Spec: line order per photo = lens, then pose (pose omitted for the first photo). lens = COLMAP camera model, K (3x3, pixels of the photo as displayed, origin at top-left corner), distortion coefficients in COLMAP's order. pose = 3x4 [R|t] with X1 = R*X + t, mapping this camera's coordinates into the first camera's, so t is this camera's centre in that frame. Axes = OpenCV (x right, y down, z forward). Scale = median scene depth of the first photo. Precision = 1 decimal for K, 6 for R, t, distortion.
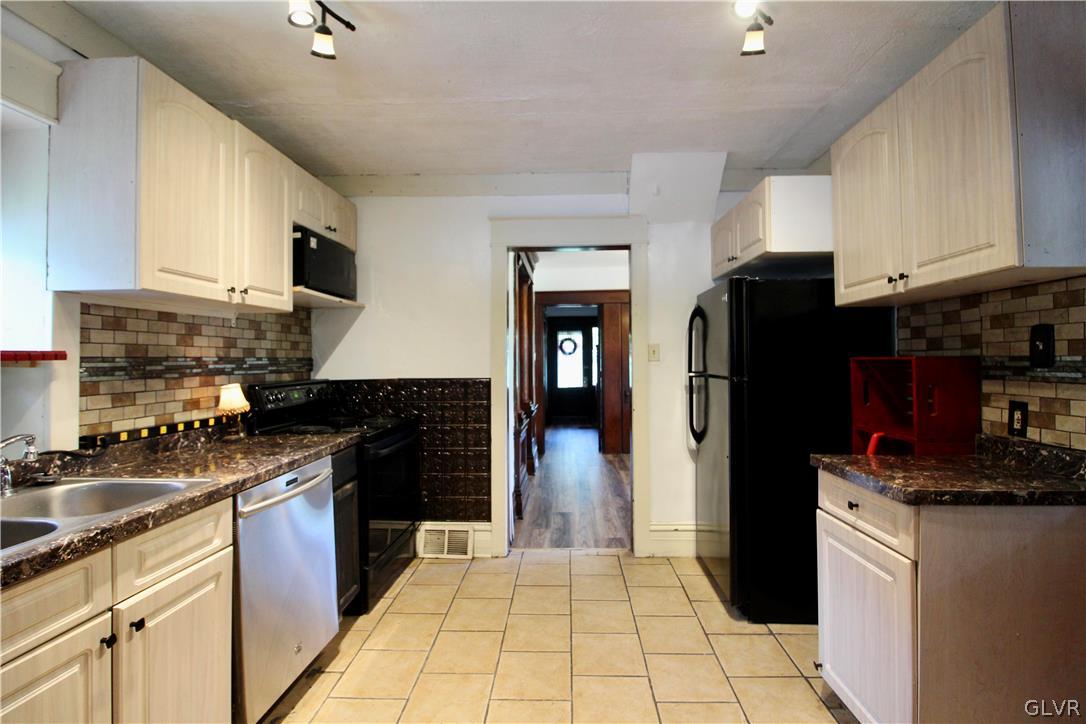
lens RADIAL K [[516.4, 0, 547.9], [0, 516.4, 351.6], [0, 0, 1]] dist [-0.000823, -0.013172]
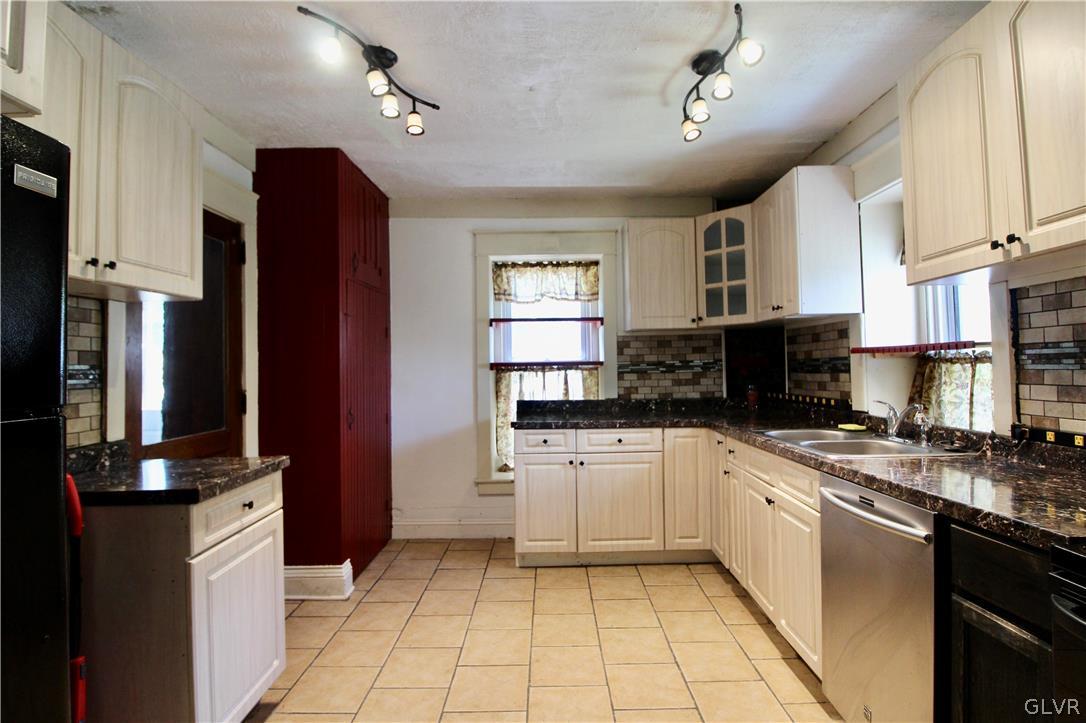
lens RADIAL K [[543.4, 0, 551.8], [0, 543.4, 351.2], [0, 0, 1]] dist [-0.002407, -0.000832]
pose [[-0.998782, 0.021554, -0.044388, 0.021282], [0.023469, 0.998796, -0.043071, 0.040447], [0.043406, -0.044060, -0.998085, 1.663406]]
